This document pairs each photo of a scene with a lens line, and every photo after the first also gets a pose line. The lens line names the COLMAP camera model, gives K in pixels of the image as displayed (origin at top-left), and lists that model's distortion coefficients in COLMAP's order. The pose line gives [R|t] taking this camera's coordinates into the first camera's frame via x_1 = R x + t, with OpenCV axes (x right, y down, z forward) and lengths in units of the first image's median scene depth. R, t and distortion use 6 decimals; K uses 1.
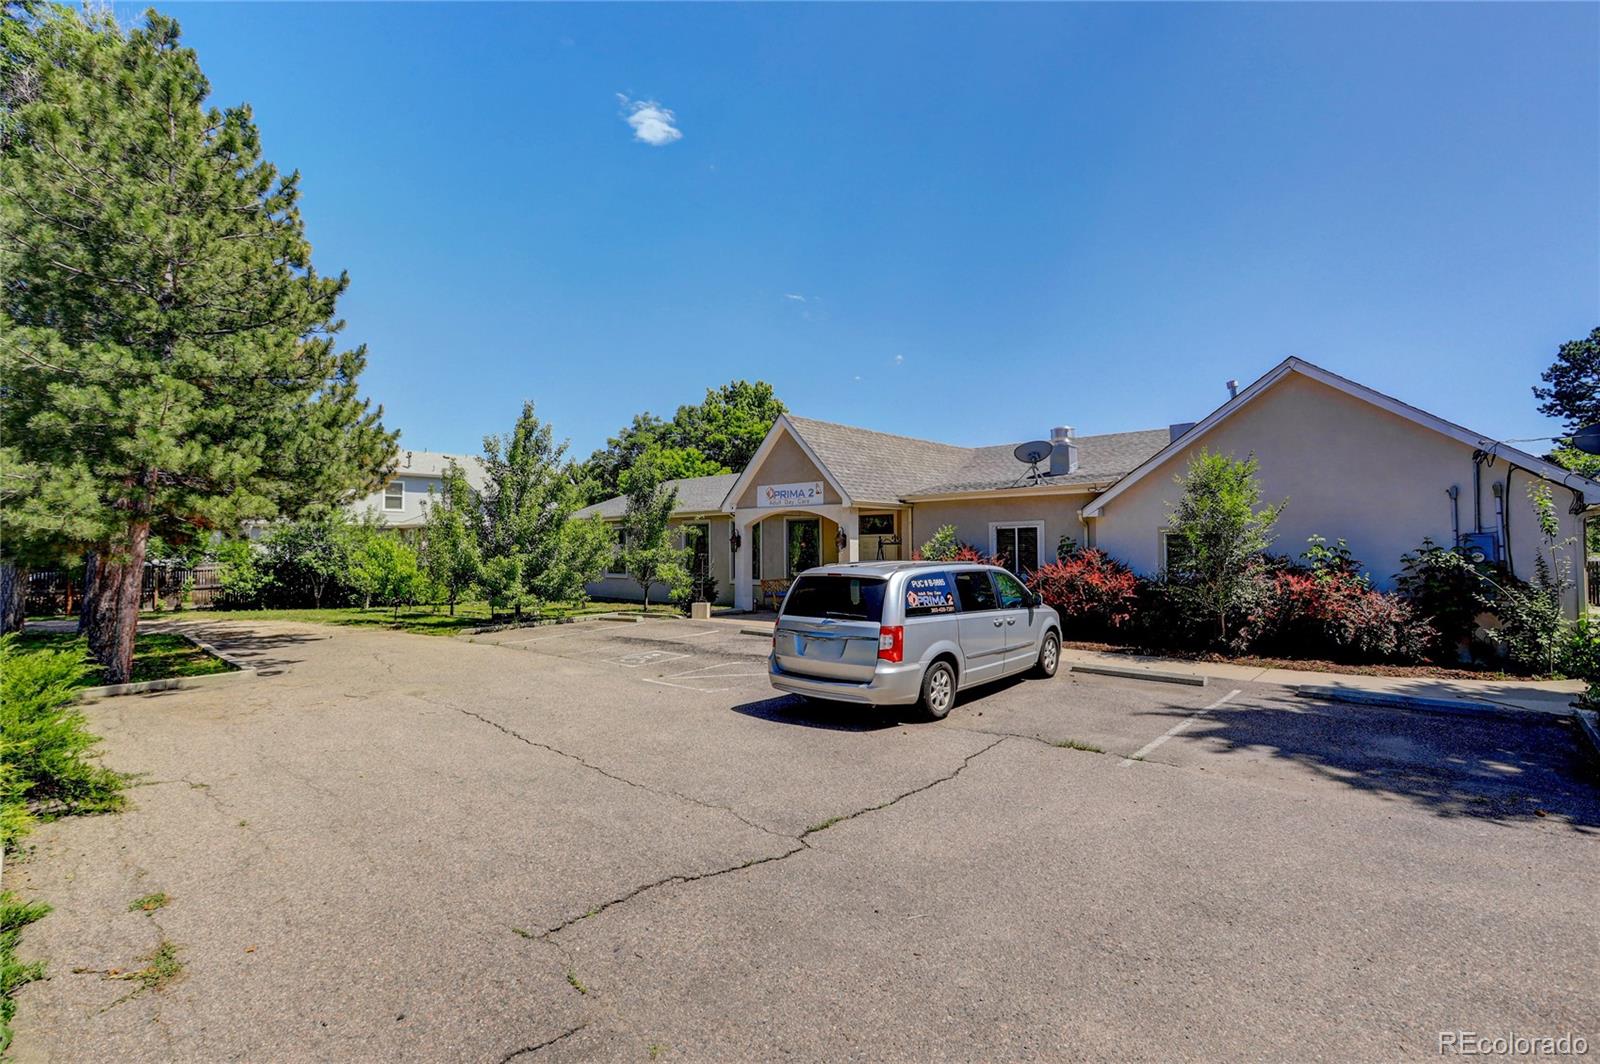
lens RADIAL K [[734.2, 0, 800.0], [0, 734.2, 532.0], [0, 0, 1]] dist [-0.039814, 0.000240]
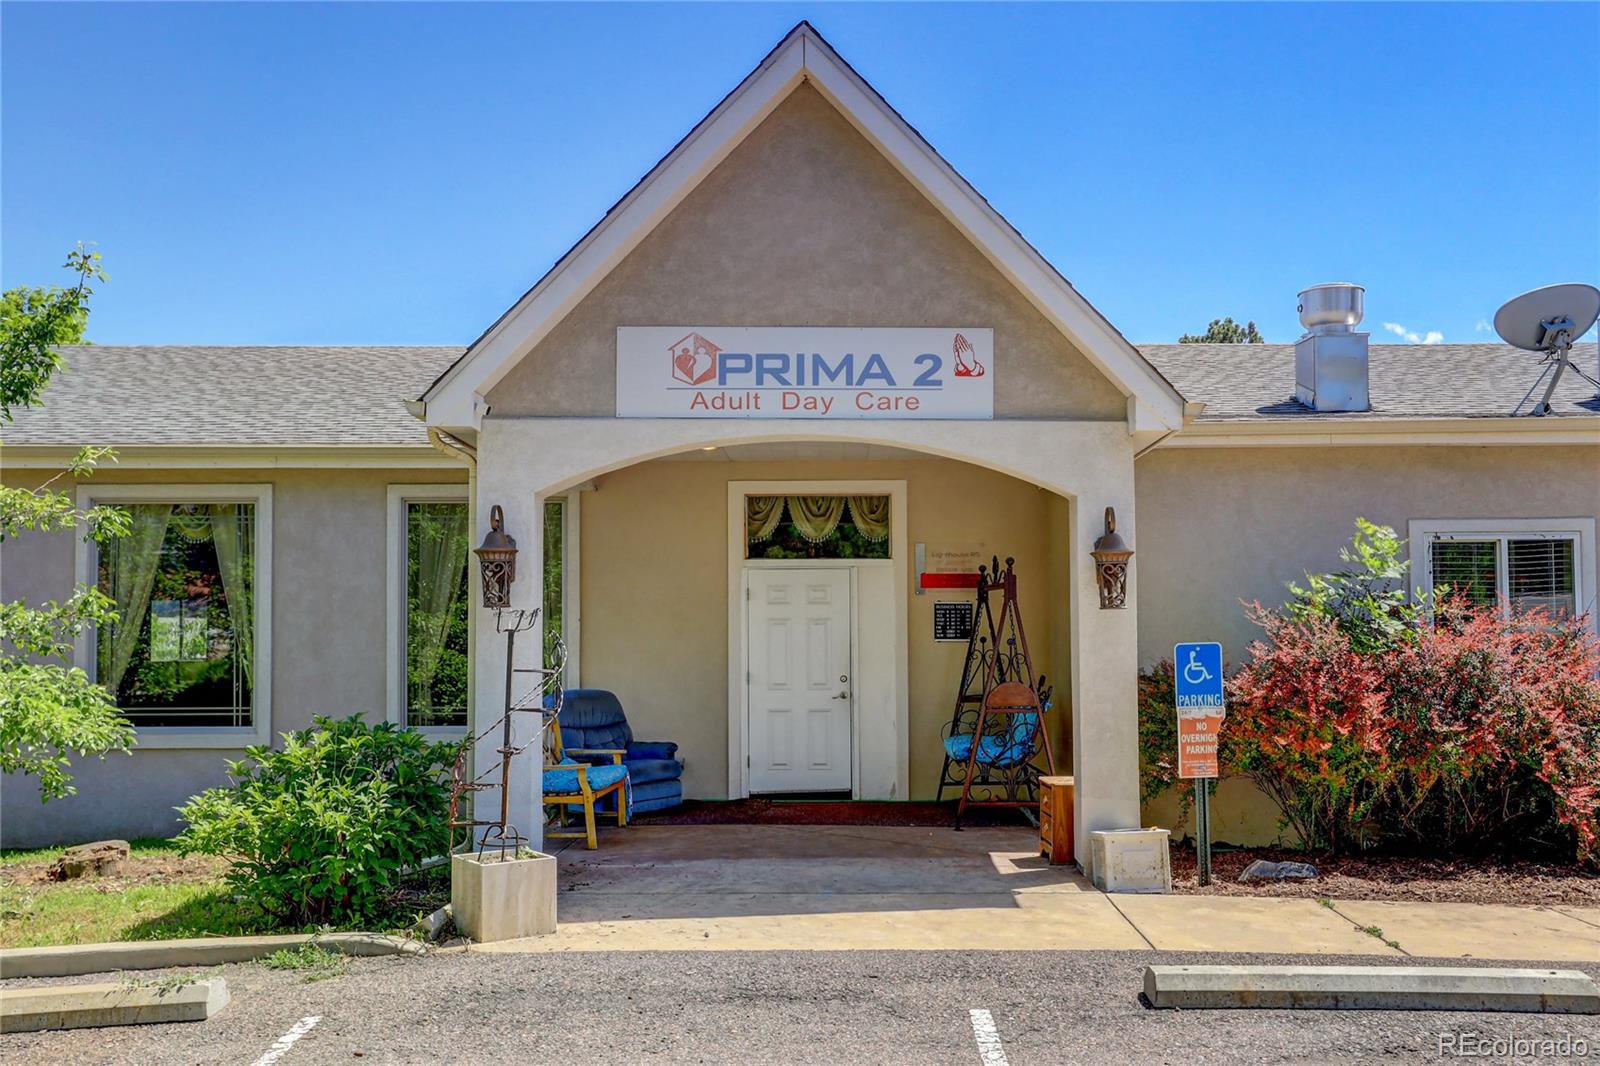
lens RADIAL K [[1480.1, 0, 795.0], [0, 1480.1, 580.5], [0, 0, 1]] dist [0.001515, 0.001349]
pose [[0.710206, 0.021862, 0.703655, -0.374782], [-0.013840, 0.999758, -0.017093, 0.027662], [-0.703858, 0.002401, 0.710336, 0.676416]]
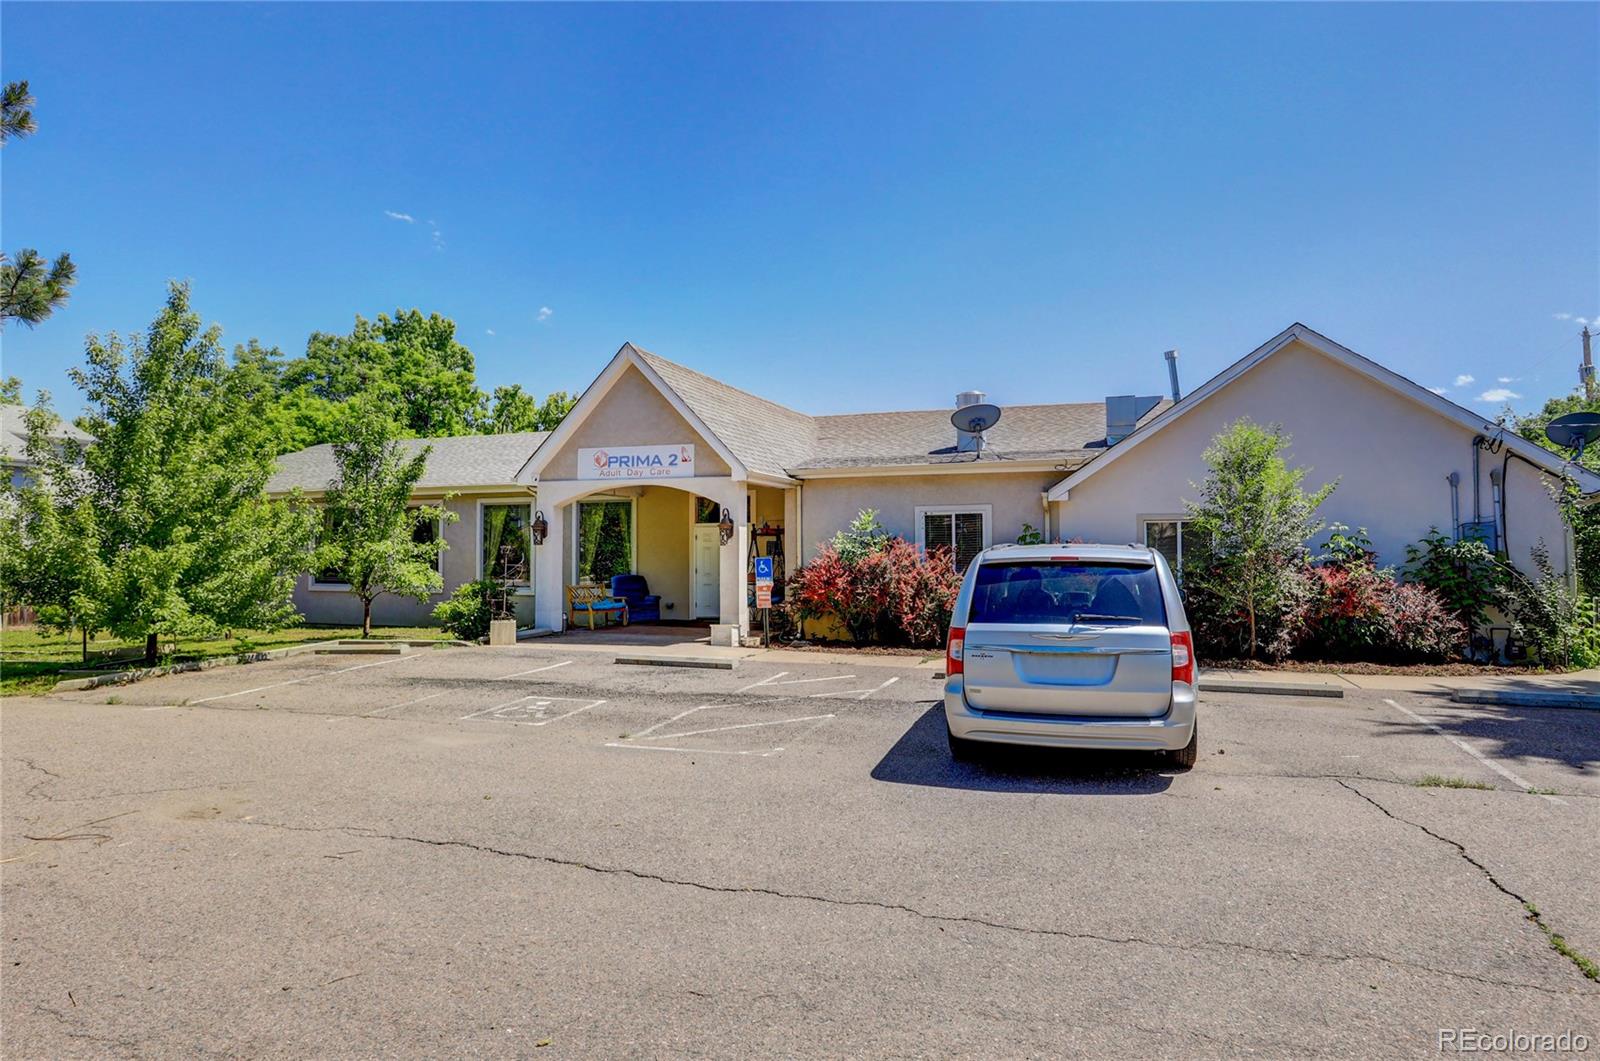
lens RADIAL K [[903.3, 0, 800.0], [0, 903.3, 530.5], [0, 0, 1]] dist [-0.012538, 0.000489]
pose [[0.915709, 0.013061, 0.401631, -0.221950], [-0.011173, 0.999913, -0.007044, 0.018875], [-0.401688, 0.001963, 0.915775, 0.159022]]
